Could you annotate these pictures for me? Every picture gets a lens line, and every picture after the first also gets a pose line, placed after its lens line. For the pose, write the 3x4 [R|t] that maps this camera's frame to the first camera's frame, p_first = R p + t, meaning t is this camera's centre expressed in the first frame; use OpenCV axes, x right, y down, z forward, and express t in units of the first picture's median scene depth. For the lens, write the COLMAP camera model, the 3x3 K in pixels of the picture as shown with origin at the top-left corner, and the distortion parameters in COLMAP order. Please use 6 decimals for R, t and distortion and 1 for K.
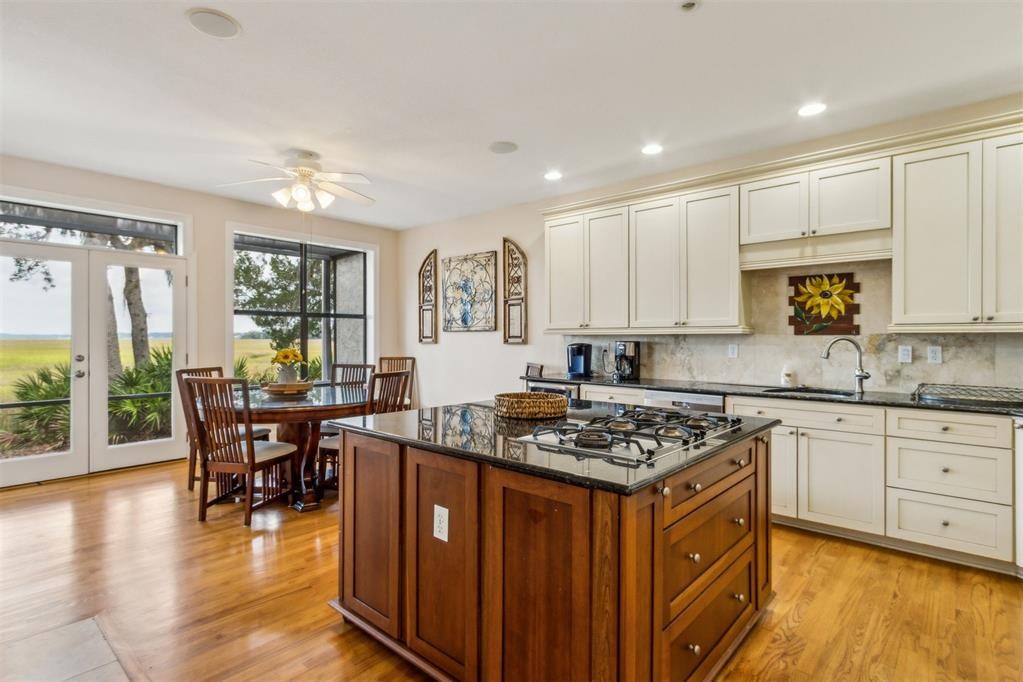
lens RADIAL K [[500.7, 0, 496.6], [0, 500.7, 338.0], [0, 0, 1]] dist [-0.005349, 0.000135]
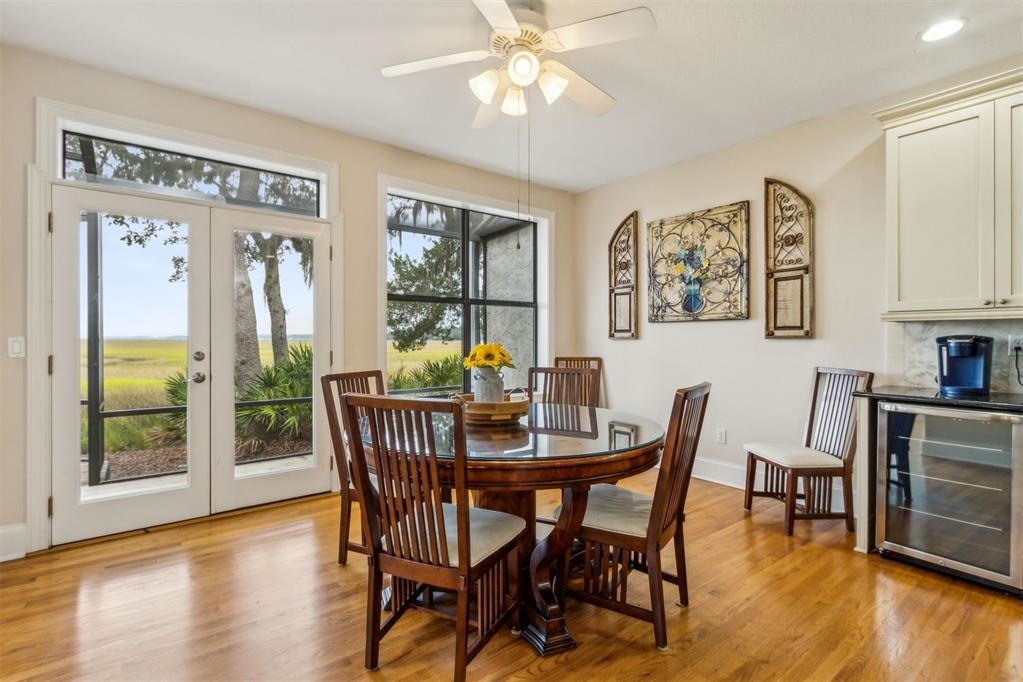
lens RADIAL K [[500.7, 0, 508.6], [0, 500.7, 339.4], [0, 0, 1]] dist [-0.005349, 0.000135]
pose [[0.981230, -0.000085, -0.192842, -0.219447], [0.000618, 0.999996, 0.002701, 0.012442], [0.192841, -0.002769, 0.981226, 0.323651]]
